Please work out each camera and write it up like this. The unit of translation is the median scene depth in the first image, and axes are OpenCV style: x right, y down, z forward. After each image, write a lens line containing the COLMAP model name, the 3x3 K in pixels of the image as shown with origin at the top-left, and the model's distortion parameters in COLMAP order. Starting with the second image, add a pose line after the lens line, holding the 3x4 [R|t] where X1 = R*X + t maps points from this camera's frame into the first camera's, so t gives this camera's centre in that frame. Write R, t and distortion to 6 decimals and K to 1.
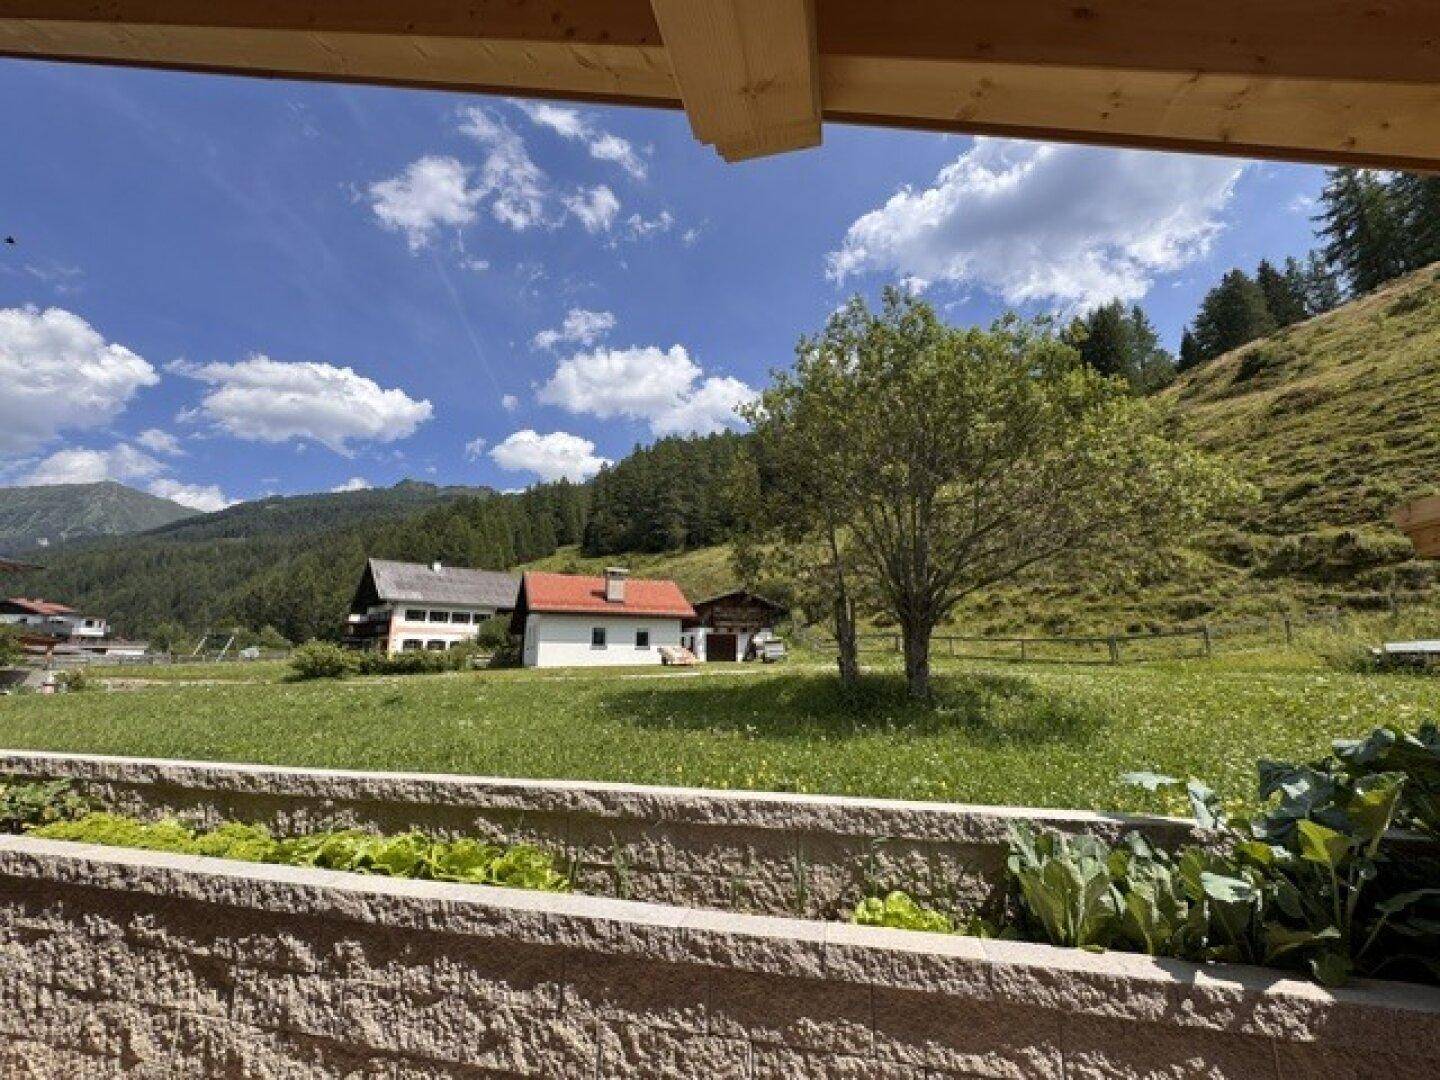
lens RADIAL K [[575.0, 0, 720.0], [0, 575.0, 540.0], [0, 0, 1]] dist [-0.024676, 0.006114]
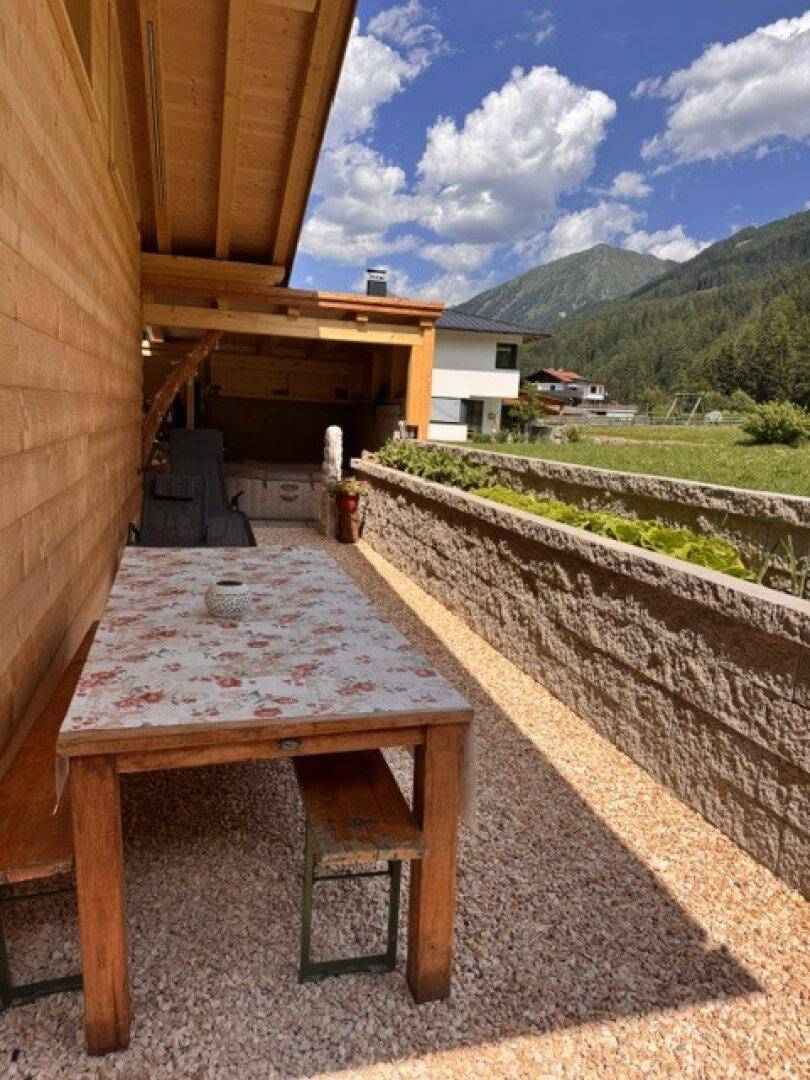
lens RADIAL K [[757.7, 0, 405.0], [0, 757.7, 540.0], [0, 0, 1]] dist [0.006018, 0.006020]
pose [[0.476788, 0.162880, -0.863796, 0.684266], [0.142316, 0.955414, 0.258709, 0.103323], [0.867421, -0.246282, 0.432349, -0.133324]]
